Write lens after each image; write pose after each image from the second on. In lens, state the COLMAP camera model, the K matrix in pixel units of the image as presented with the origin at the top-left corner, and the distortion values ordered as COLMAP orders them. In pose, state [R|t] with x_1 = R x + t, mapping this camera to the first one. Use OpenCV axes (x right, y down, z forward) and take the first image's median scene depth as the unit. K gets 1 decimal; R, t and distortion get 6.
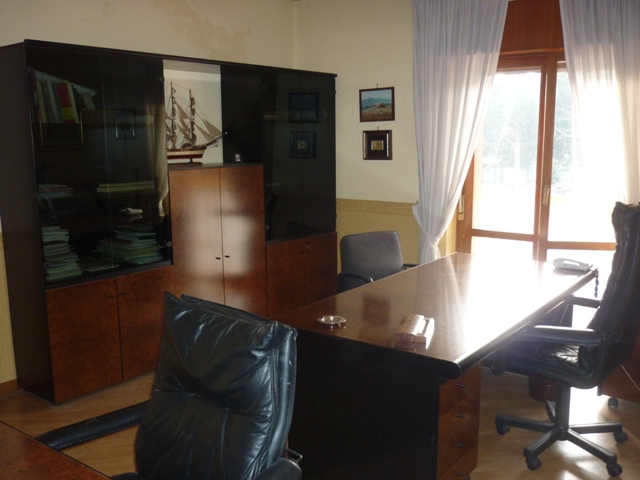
lens RADIAL K [[646.8, 0, 320.0], [0, 646.8, 240.0], [0, 0, 1]] dist [-0.083874, 0.146952]
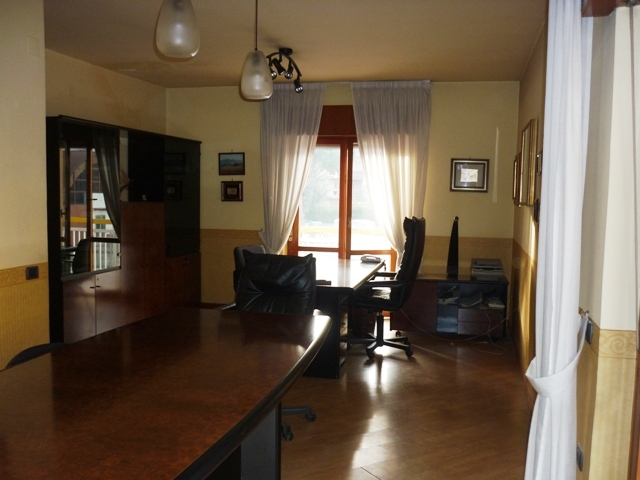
lens RADIAL K [[646.8, 0, 320.0], [0, 646.8, 240.0], [0, 0, 1]] dist [-0.083874, 0.146952]
pose [[0.913390, -0.008341, 0.406999, -0.348770], [0.042772, 0.996223, -0.075572, 0.087460], [-0.404831, 0.086434, 0.910297, -0.427600]]
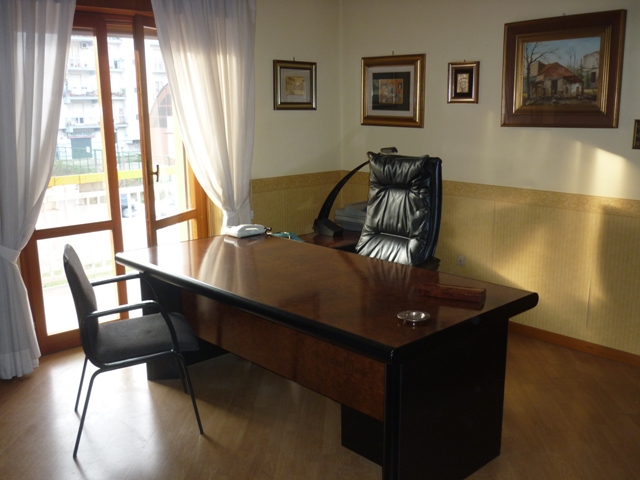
lens RADIAL K [[648.8, 0, 320.0], [0, 648.8, 240.0], [0, 0, 1]] dist [0.008395, 0.014865]
pose [[0.177048, -0.206427, 0.962311, -0.467838], [0.169548, 0.969536, 0.176784, -0.091168], [-0.969488, 0.131859, 0.206653, 0.521752]]
